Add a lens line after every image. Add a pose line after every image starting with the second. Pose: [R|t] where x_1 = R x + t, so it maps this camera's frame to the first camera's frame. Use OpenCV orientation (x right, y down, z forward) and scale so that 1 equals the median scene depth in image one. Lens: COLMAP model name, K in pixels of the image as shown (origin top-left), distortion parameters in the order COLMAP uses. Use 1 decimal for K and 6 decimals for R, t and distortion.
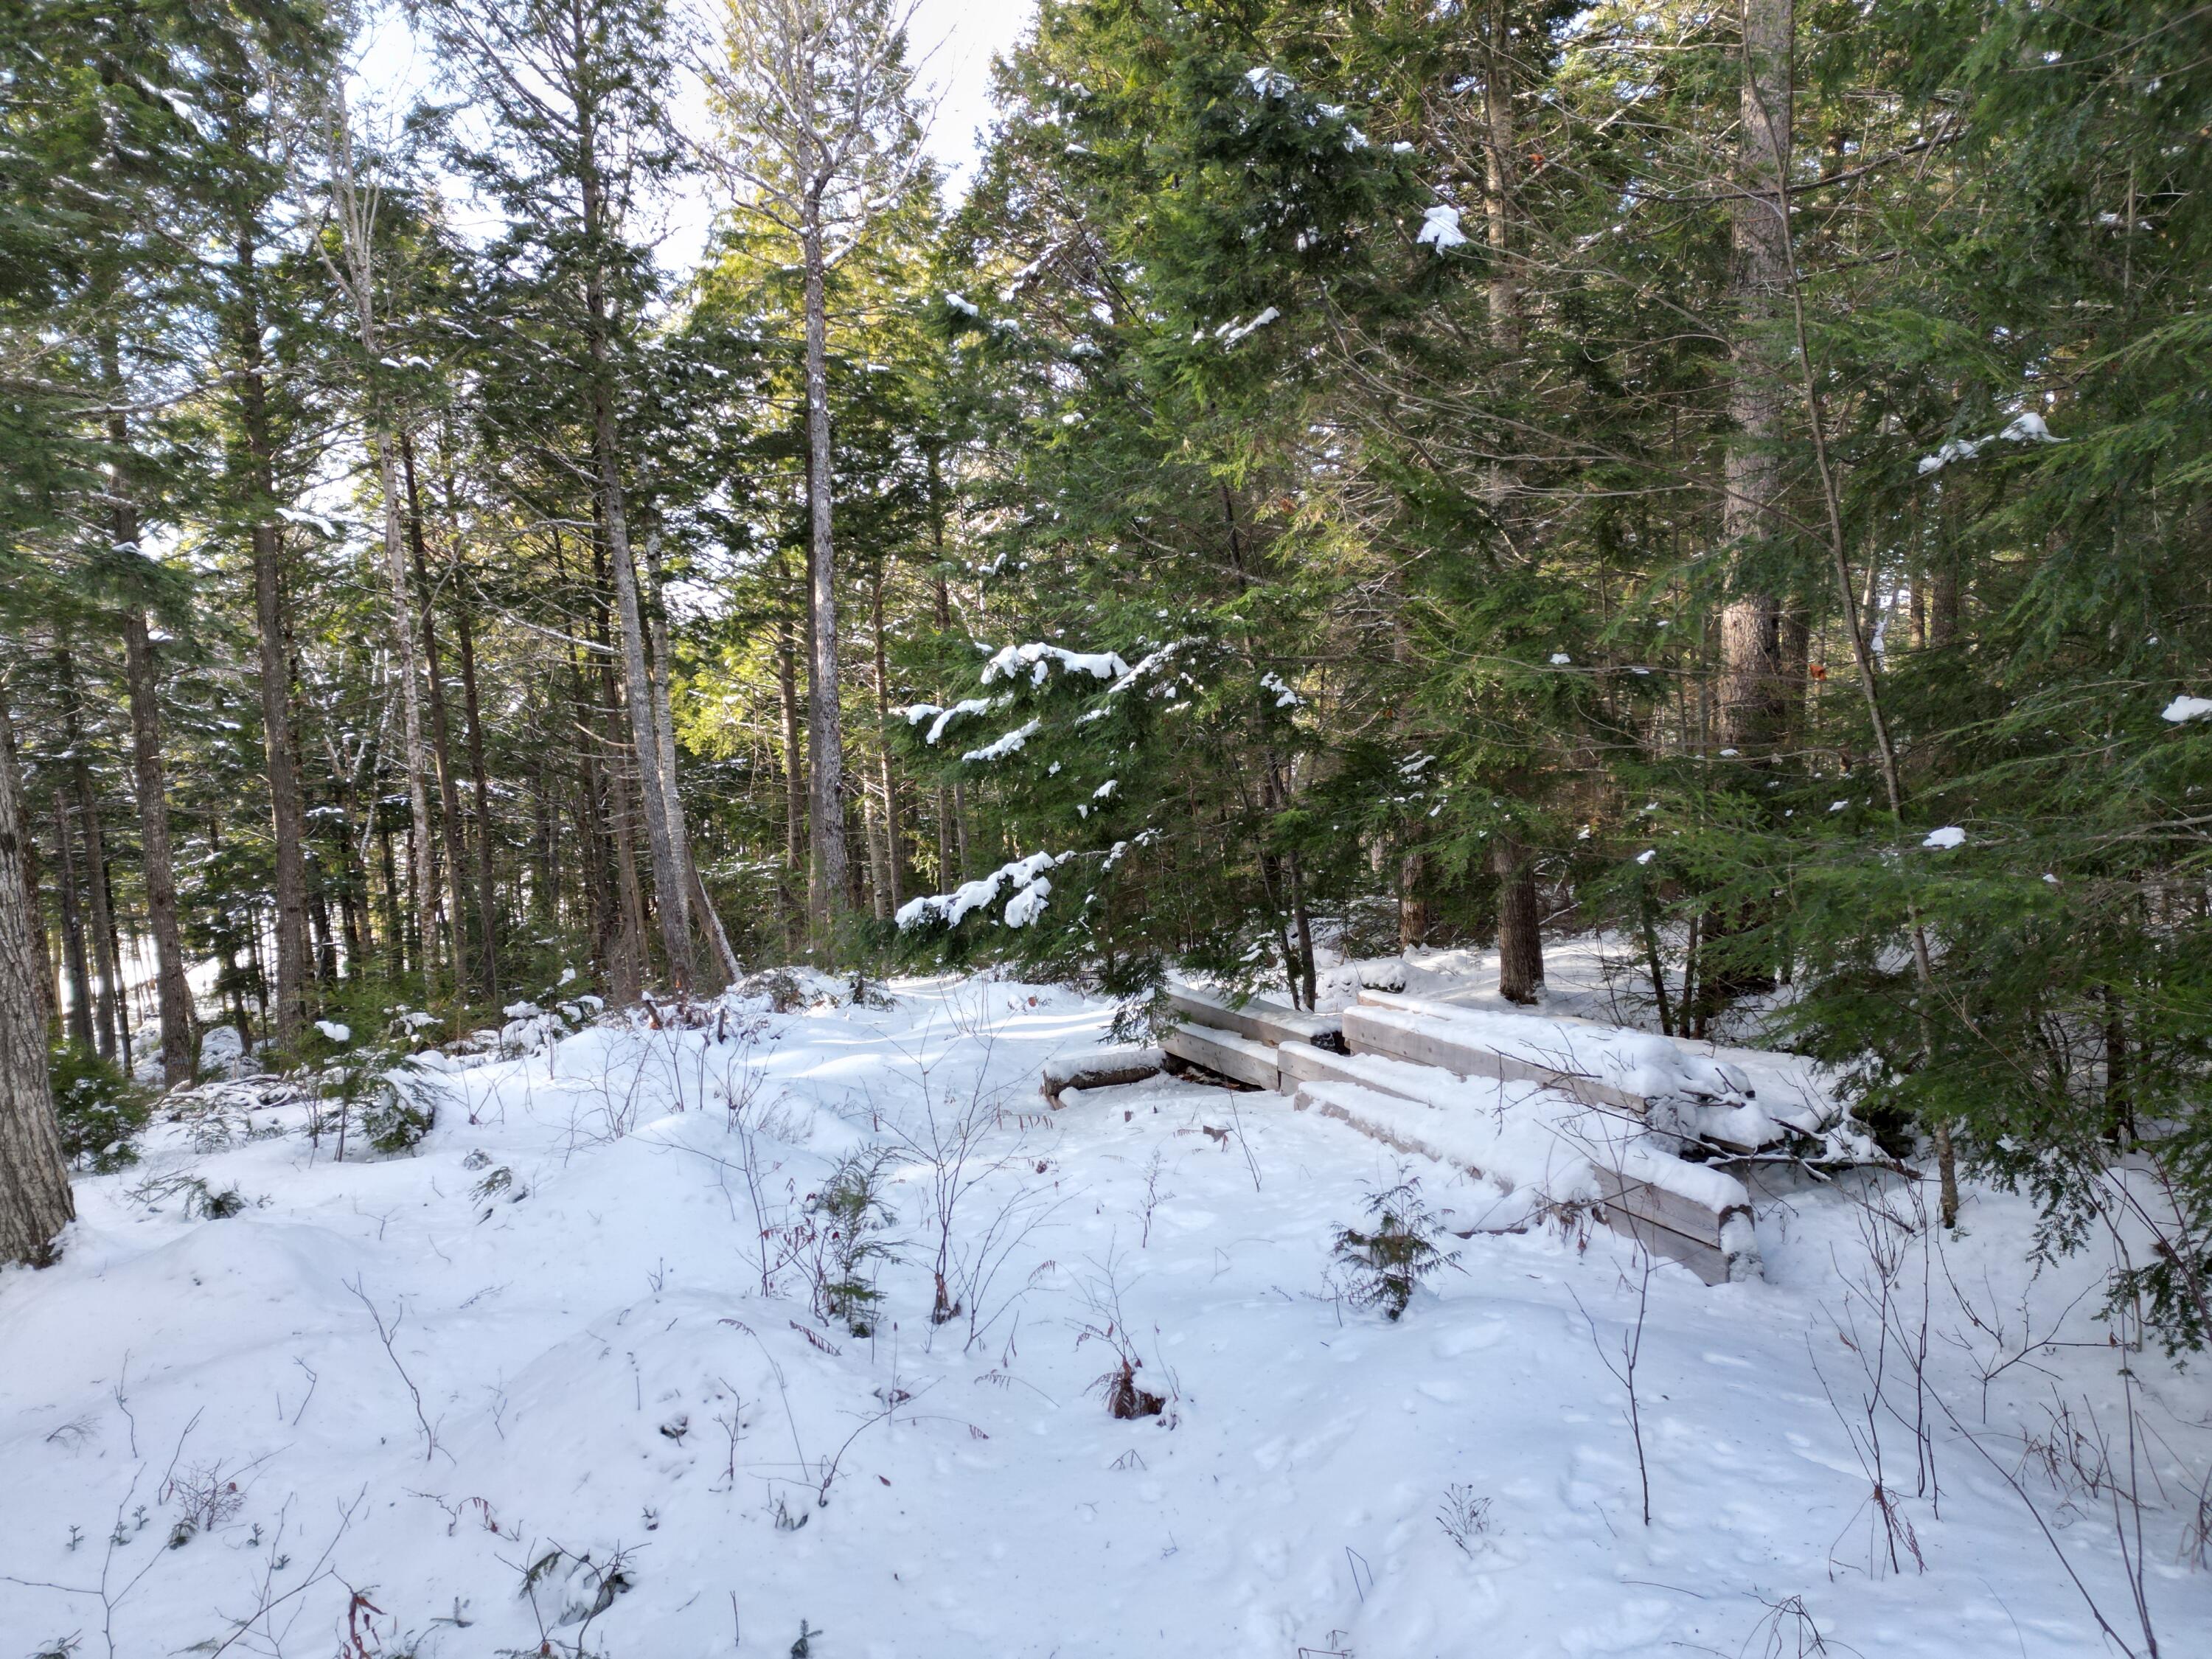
lens RADIAL K [[1507.1, 0, 1113.6], [0, 1507.1, 872.5], [0, 0, 1]] dist [-0.000304, -0.000452]
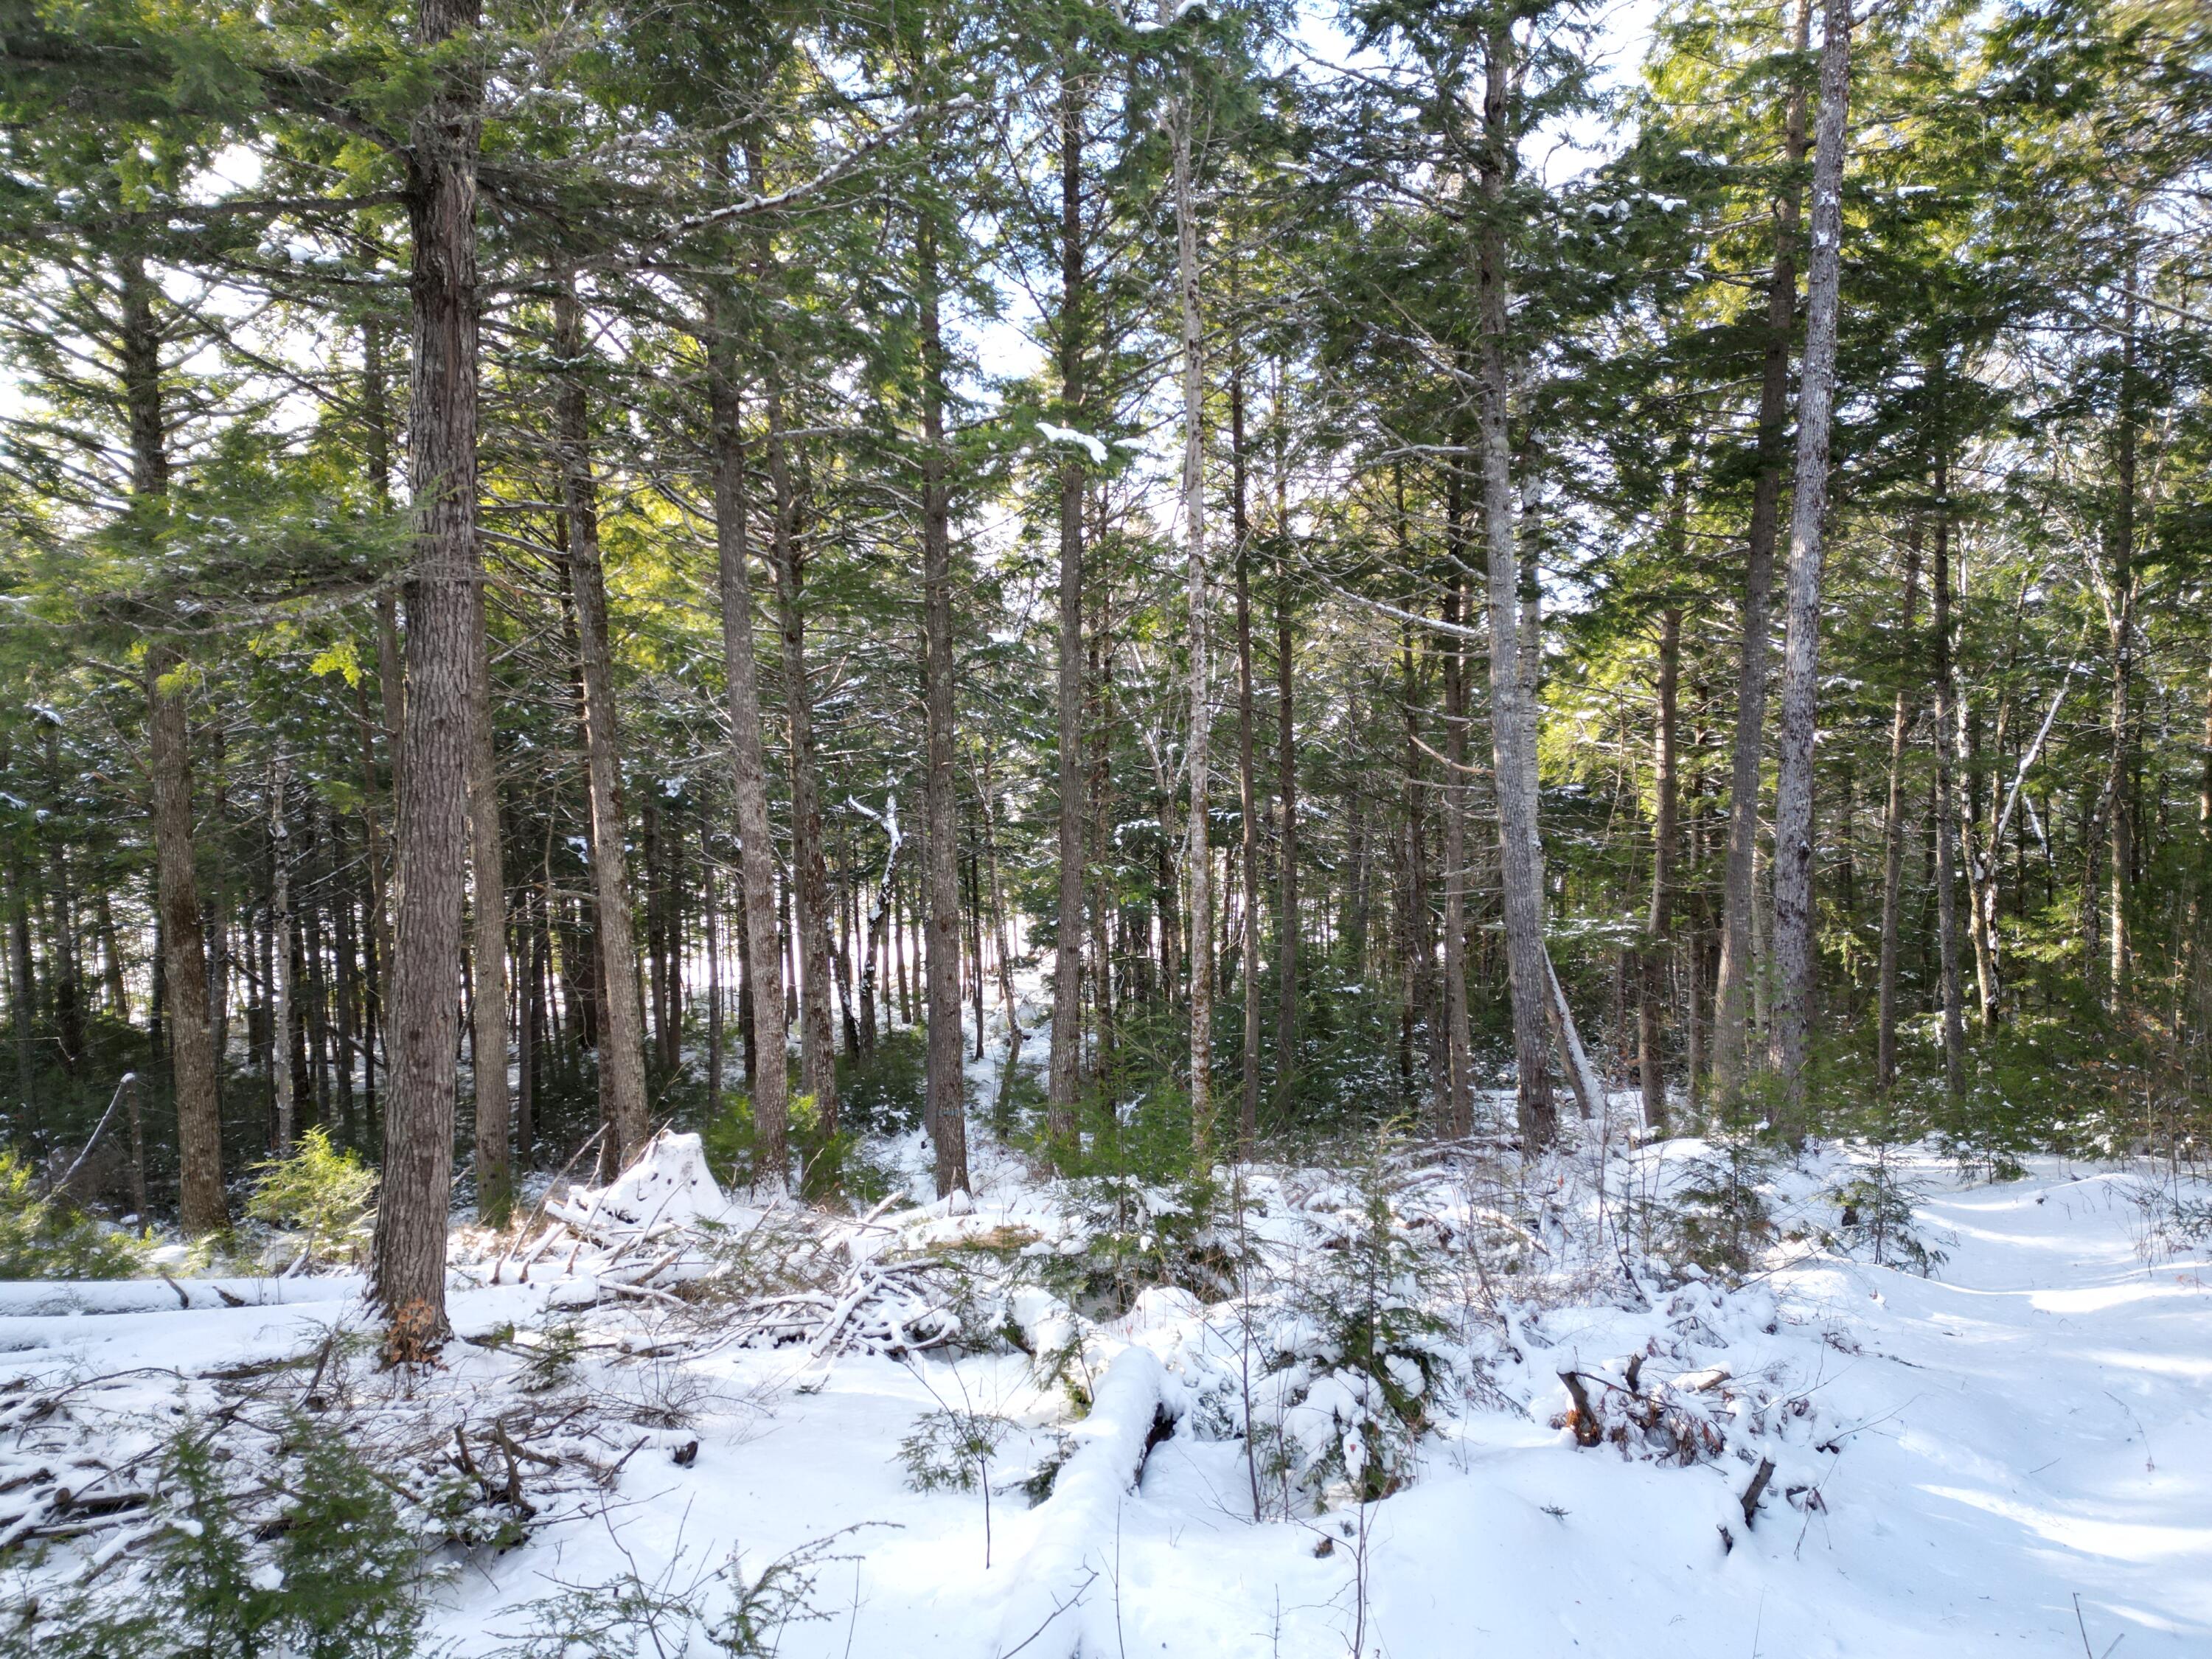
lens RADIAL K [[1507.1, 0, 1113.6], [0, 1507.1, 872.5], [0, 0, 1]] dist [-0.000304, -0.000452]
pose [[0.866822, 0.067582, -0.494016, -0.073841], [-0.073890, 0.997243, 0.006774, -0.018252], [0.493112, 0.030631, 0.869426, 0.185768]]
